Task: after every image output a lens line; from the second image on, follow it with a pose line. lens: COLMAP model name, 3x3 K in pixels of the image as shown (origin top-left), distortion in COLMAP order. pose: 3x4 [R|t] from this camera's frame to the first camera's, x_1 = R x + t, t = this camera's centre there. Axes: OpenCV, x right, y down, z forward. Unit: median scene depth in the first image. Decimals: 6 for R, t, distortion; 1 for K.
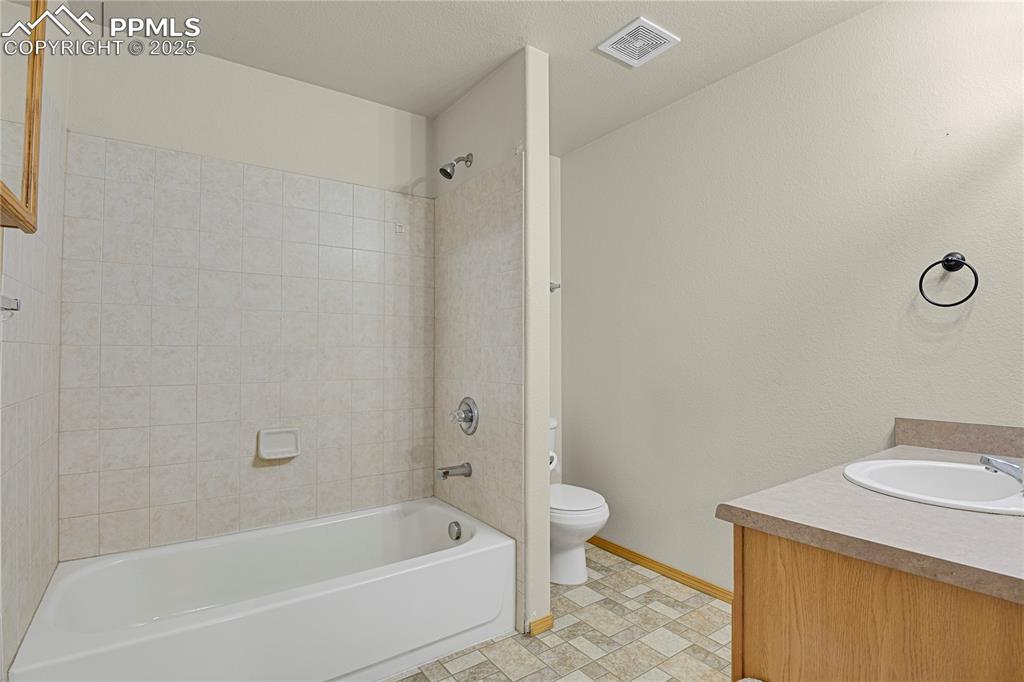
lens RADIAL K [[502.3, 0, 518.4], [0, 502.3, 341.5], [0, 0, 1]] dist [-0.027413, -0.000810]
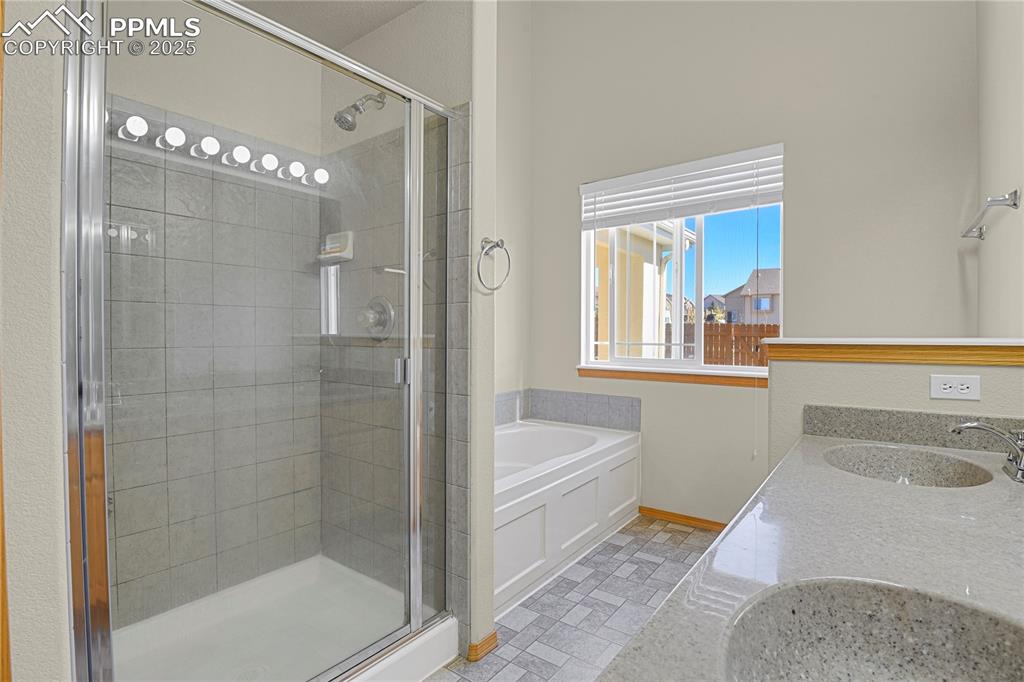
lens RADIAL K [[502.3, 0, 518.4], [0, 502.3, 341.5], [0, 0, 1]] dist [-0.027413, -0.000810]
pose [[0.300785, 0.026007, -0.953337, 1.435091], [0.017864, 0.999299, 0.032897, 0.002270], [0.953525, -0.026926, 0.300109, 0.532339]]
